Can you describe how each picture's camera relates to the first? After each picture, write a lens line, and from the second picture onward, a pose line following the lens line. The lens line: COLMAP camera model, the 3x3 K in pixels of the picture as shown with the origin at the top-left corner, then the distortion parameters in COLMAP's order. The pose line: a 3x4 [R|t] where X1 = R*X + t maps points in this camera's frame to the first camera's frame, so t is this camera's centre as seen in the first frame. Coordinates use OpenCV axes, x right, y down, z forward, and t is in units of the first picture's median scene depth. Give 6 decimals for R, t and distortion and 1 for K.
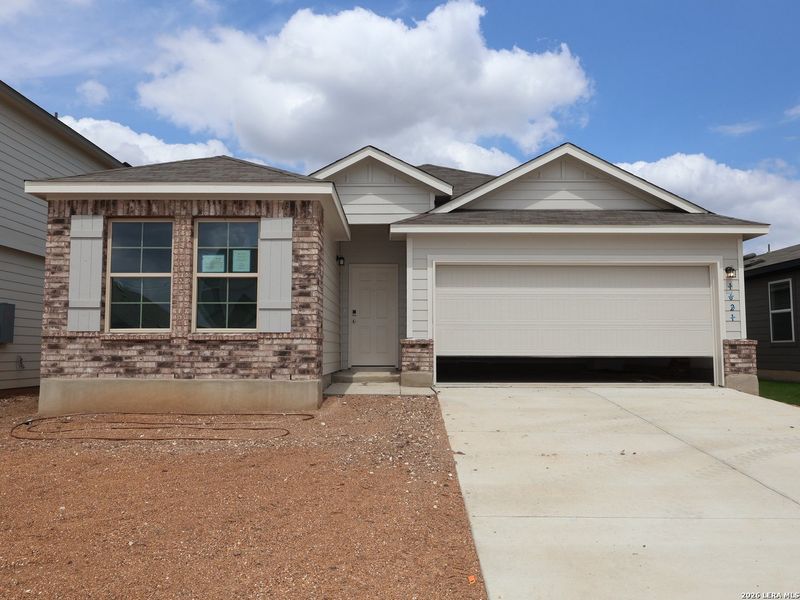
lens RADIAL K [[610.4, 0, 398.8], [0, 610.4, 299.8], [0, 0, 1]] dist [-0.012209, -0.000197]
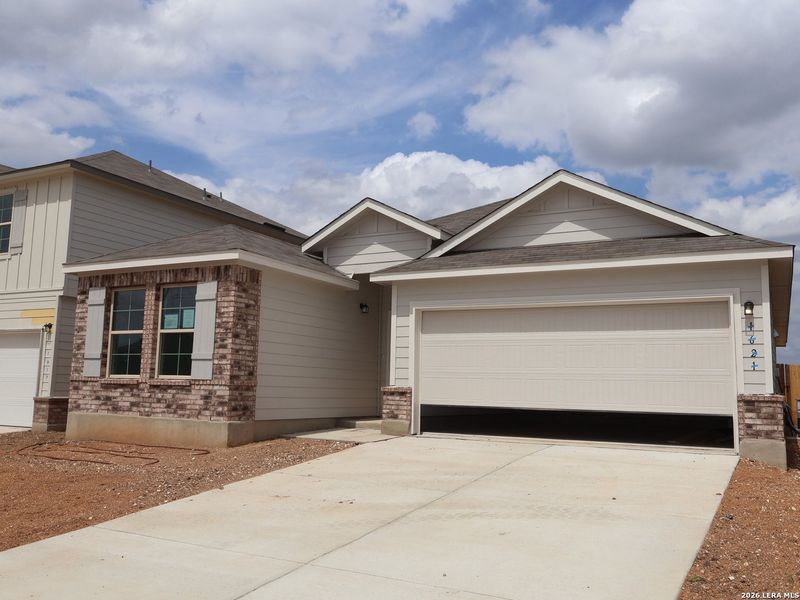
lens RADIAL K [[693.5, 0, 400.4], [0, 693.5, 300.2], [0, 0, 1]] dist [-0.012548, -0.010174]
pose [[0.884125, -0.040770, -0.465468, 0.746162], [0.016130, 0.998255, -0.056800, -0.016259], [0.466972, 0.042710, 0.883240, -0.005531]]
